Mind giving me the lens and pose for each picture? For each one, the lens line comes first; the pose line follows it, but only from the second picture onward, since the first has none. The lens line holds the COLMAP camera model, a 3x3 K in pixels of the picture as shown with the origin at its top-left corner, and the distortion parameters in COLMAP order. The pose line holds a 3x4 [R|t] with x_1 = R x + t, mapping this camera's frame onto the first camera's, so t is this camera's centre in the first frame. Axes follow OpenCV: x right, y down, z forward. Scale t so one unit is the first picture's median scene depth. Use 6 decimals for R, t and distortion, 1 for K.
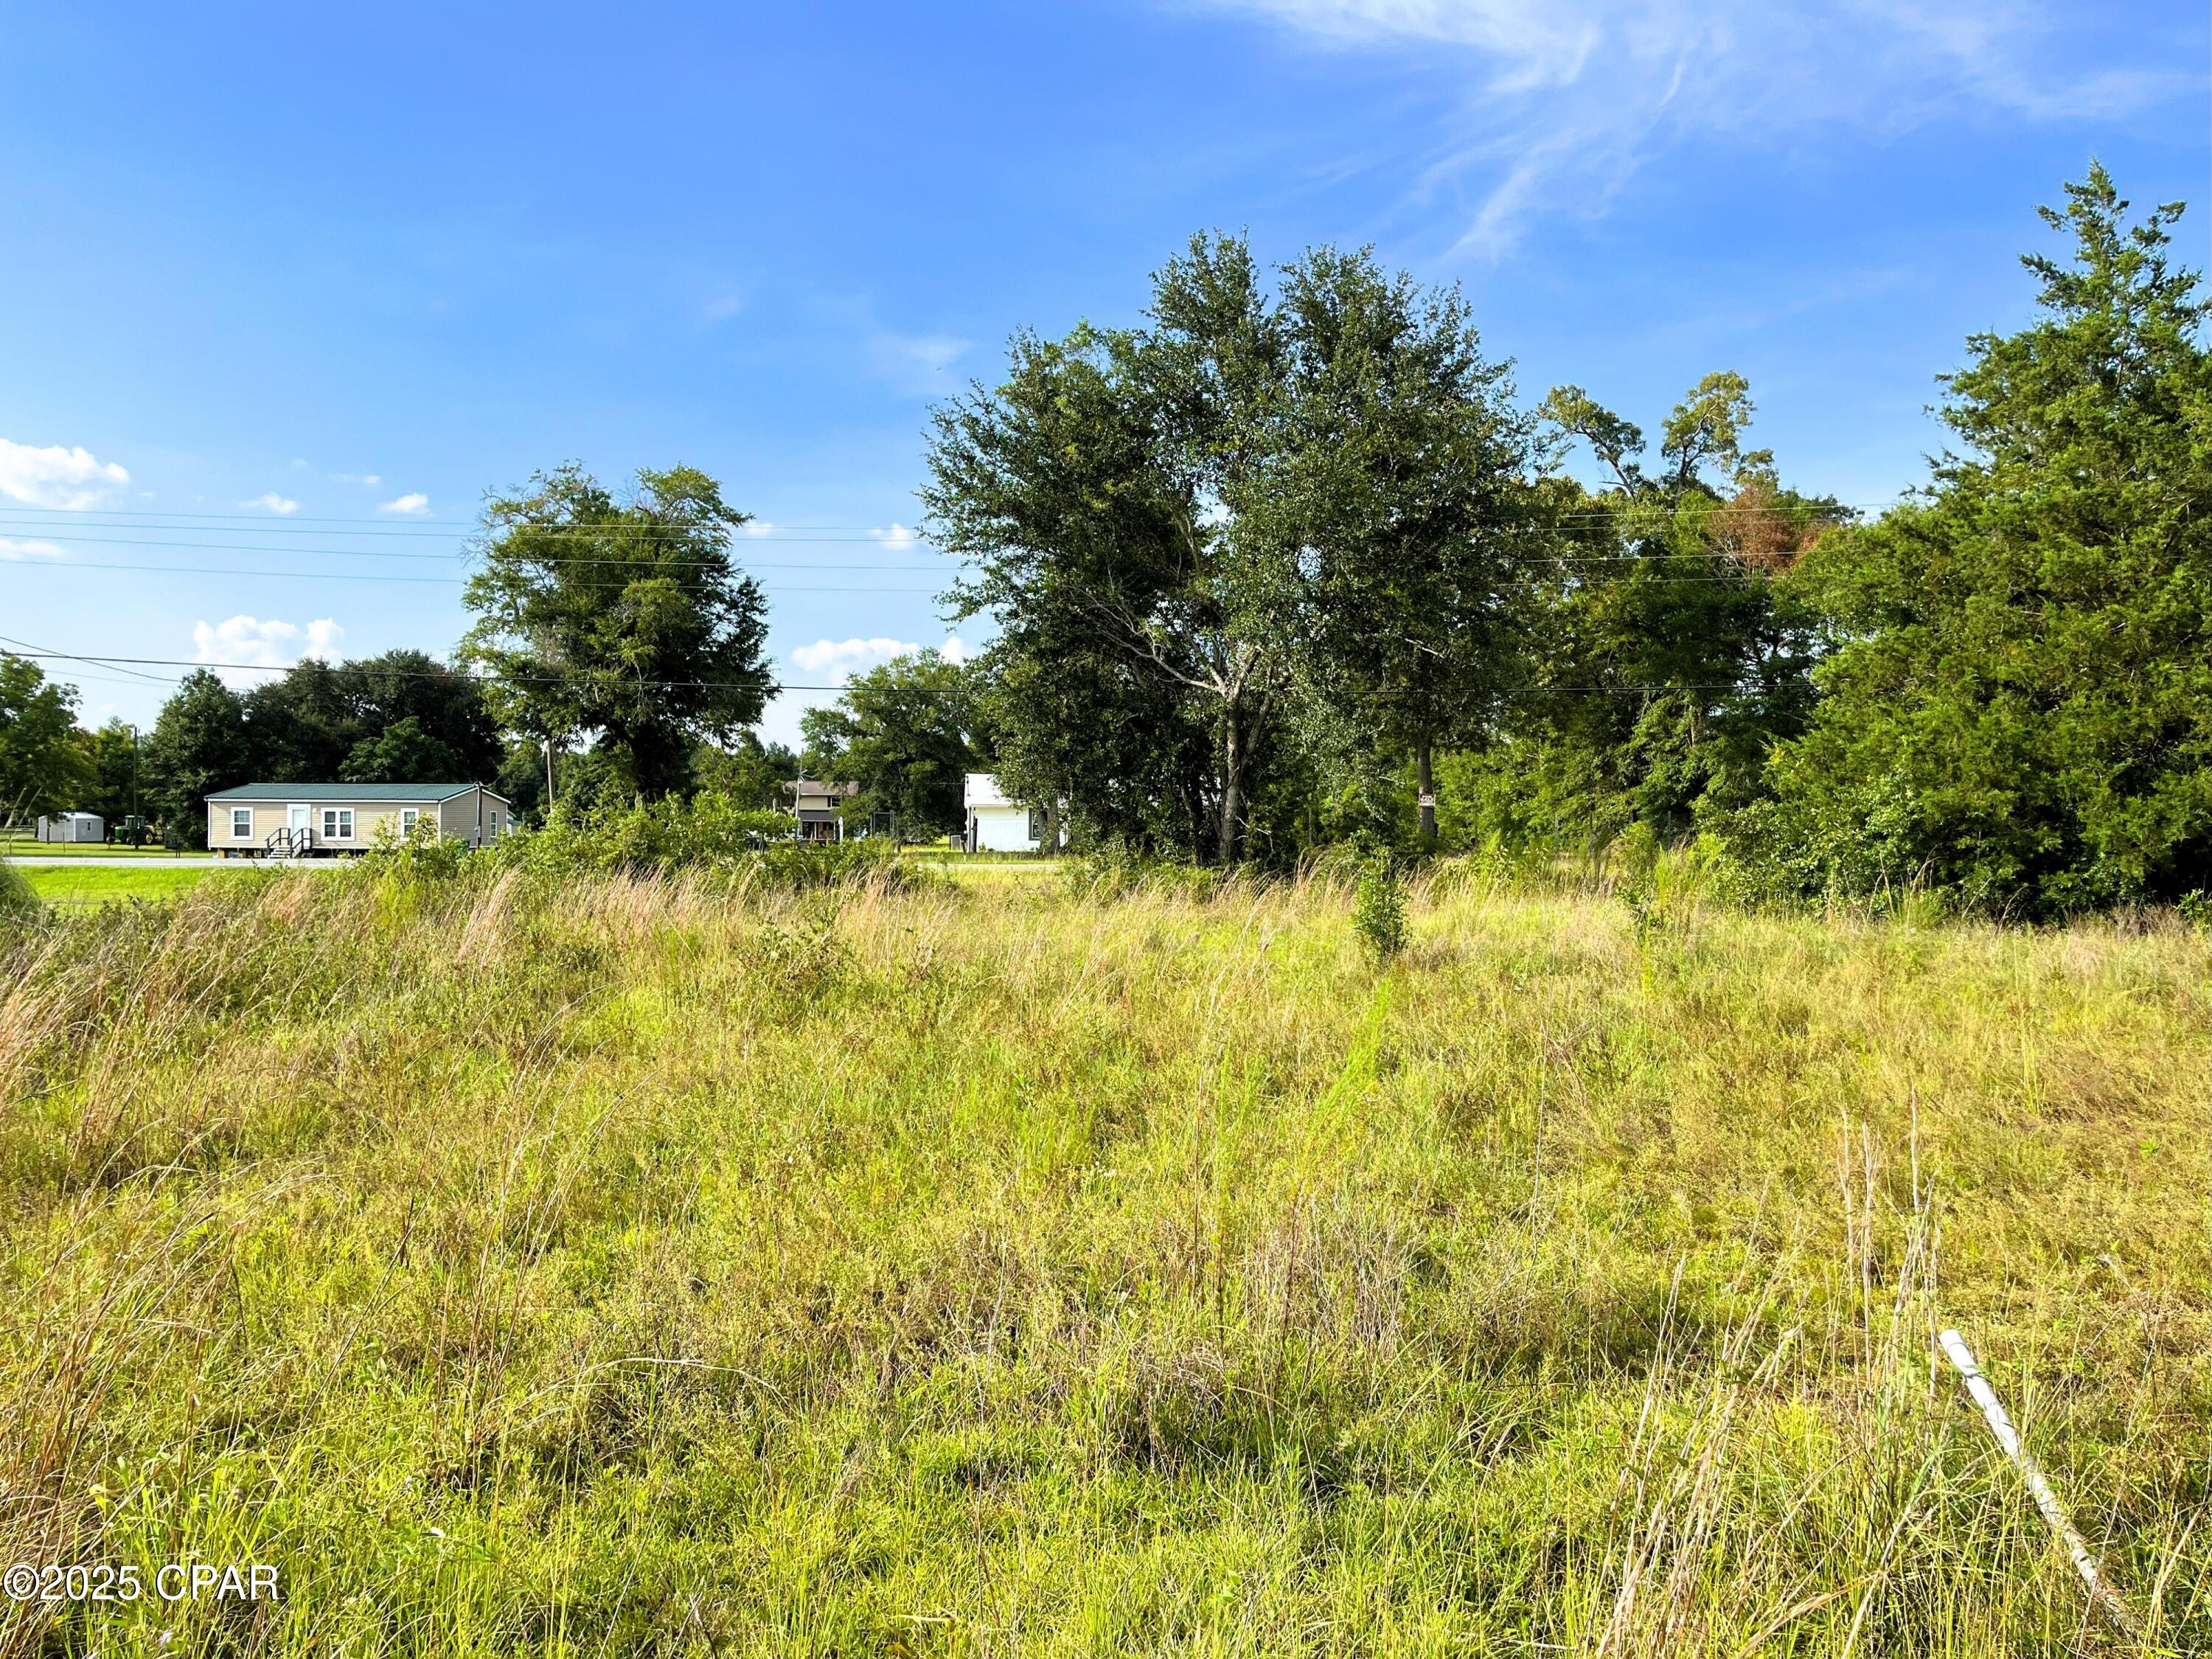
lens RADIAL K [[1687.1, 0, 1106.0], [0, 1687.1, 829.5], [0, 0, 1]] dist [0.084886, -0.001601]
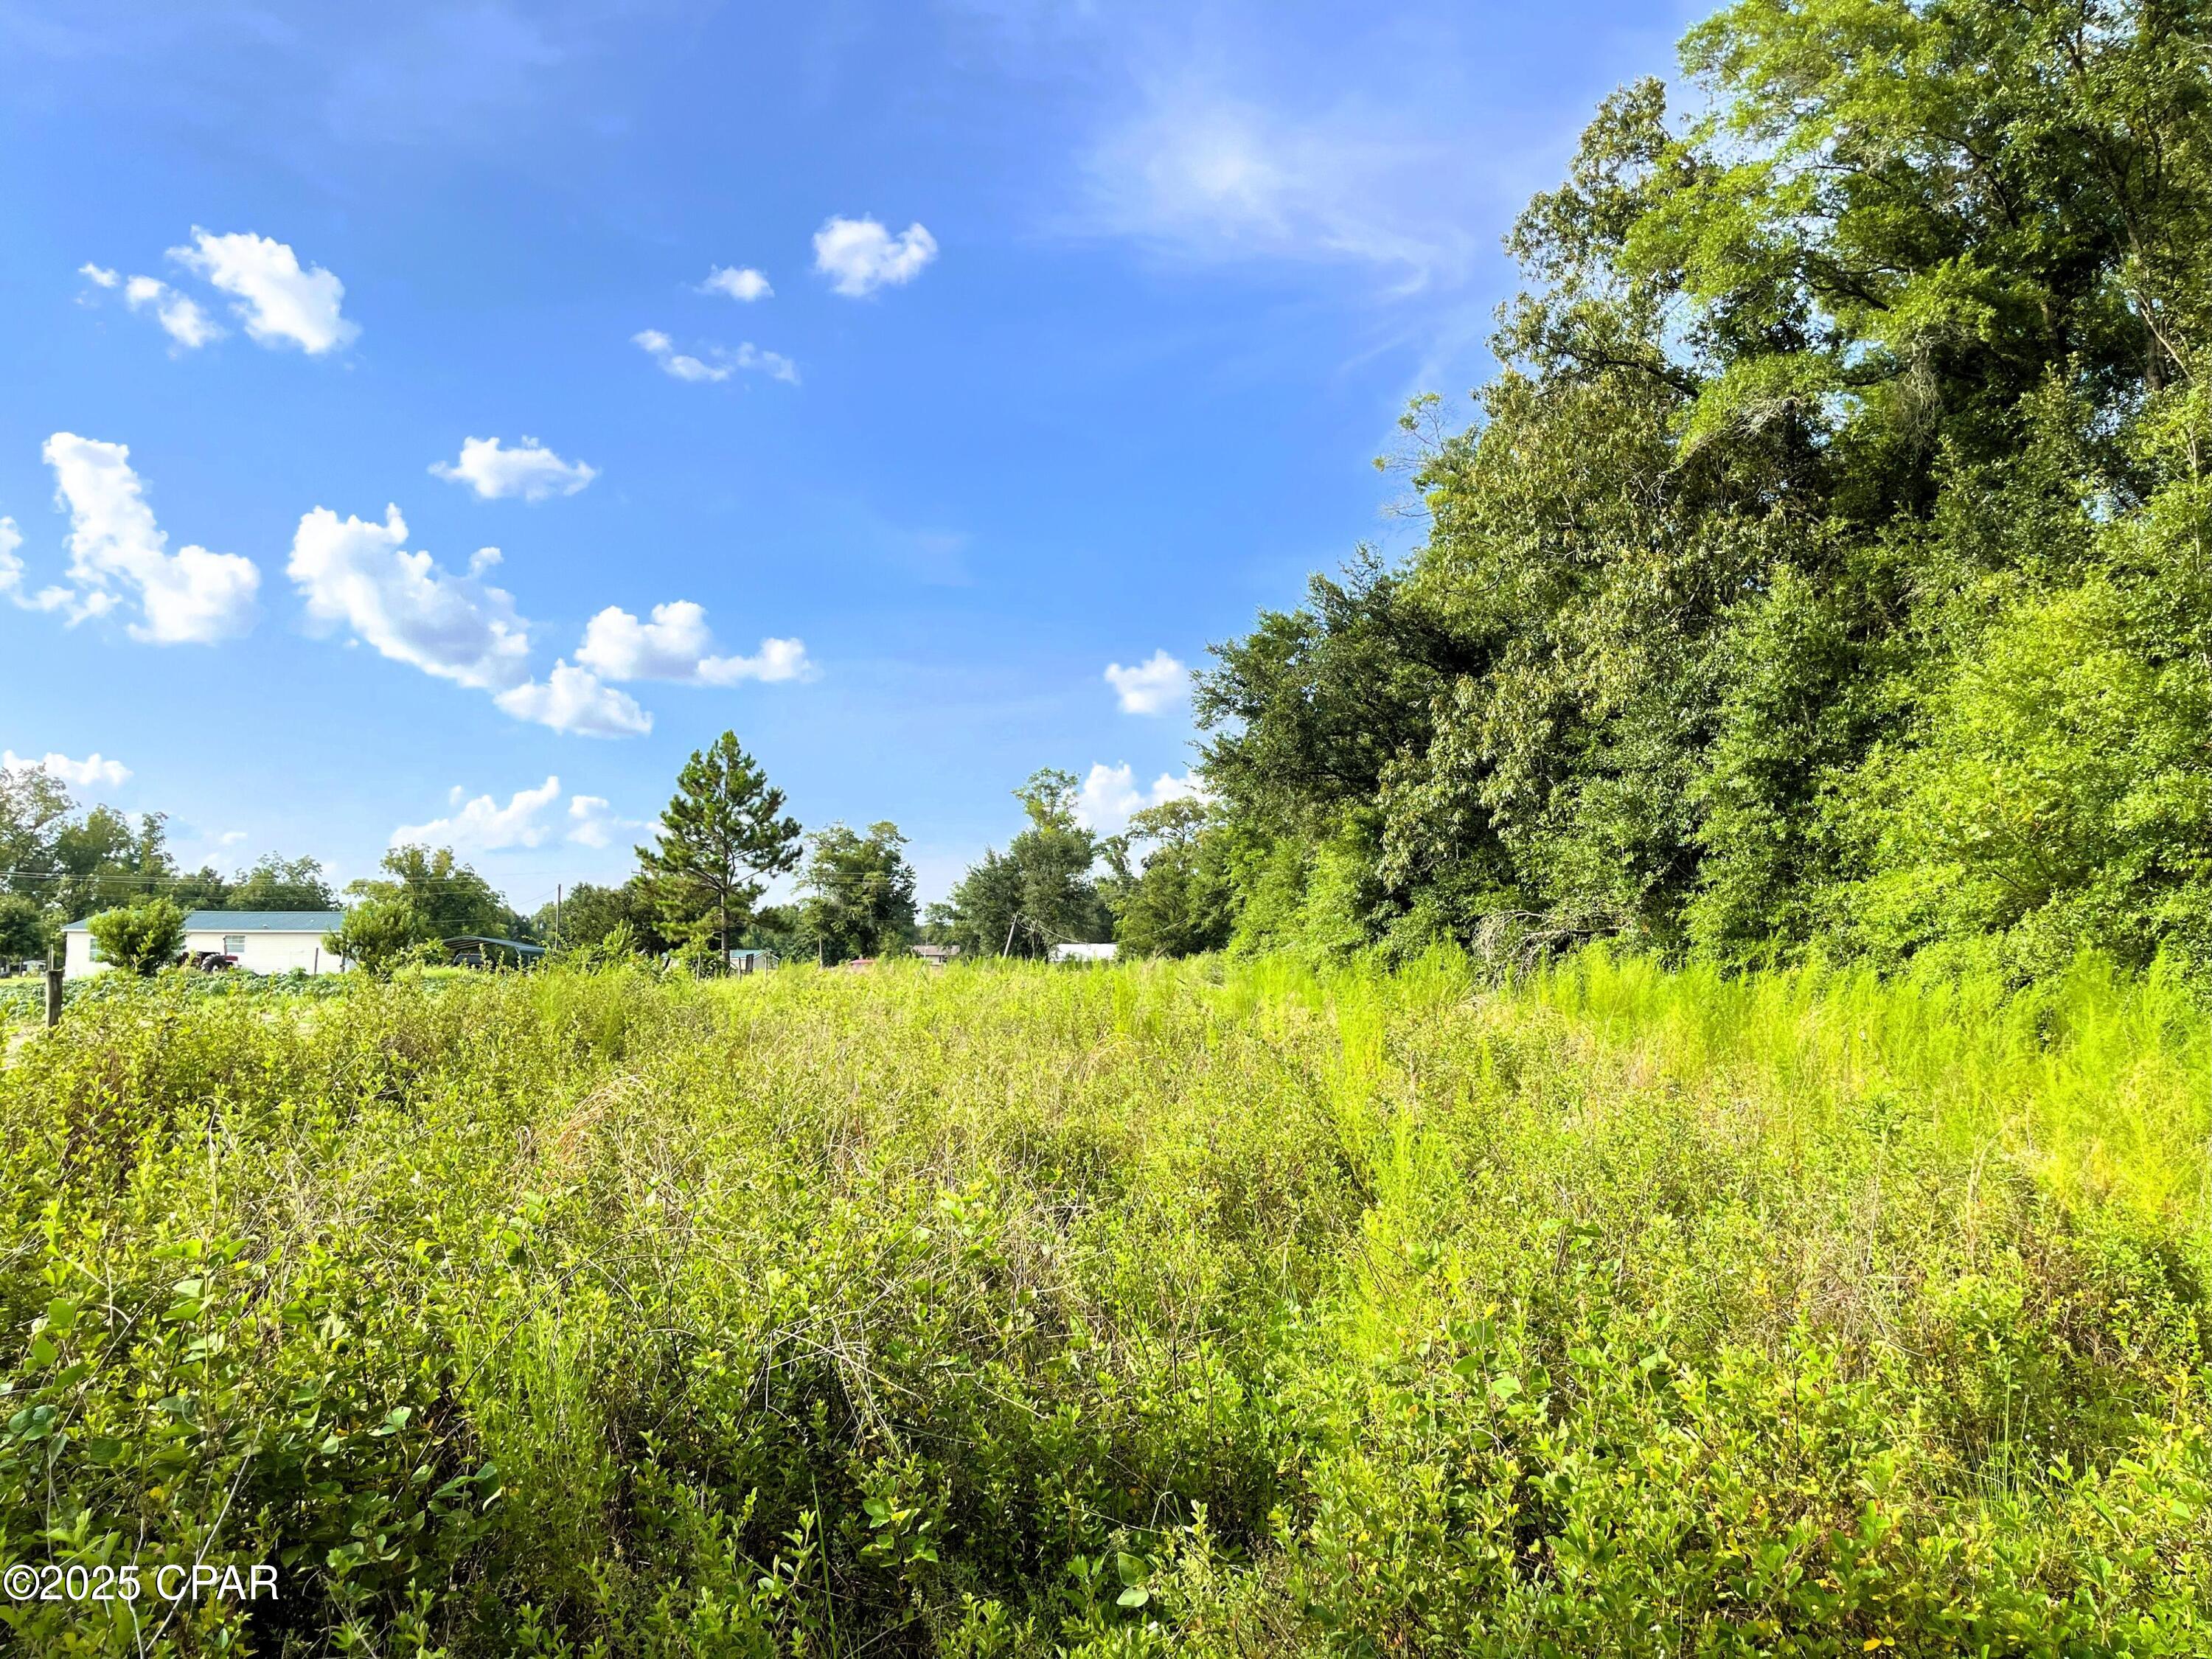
lens RADIAL K [[1687.1, 0, 1106.0], [0, 1687.1, 829.5], [0, 0, 1]] dist [0.084886, -0.001601]
pose [[0.997887, -0.002990, -0.064904, 0.236700], [-0.003199, 0.995469, -0.095038, 0.031502], [0.064894, 0.095045, 0.993356, -1.441945]]
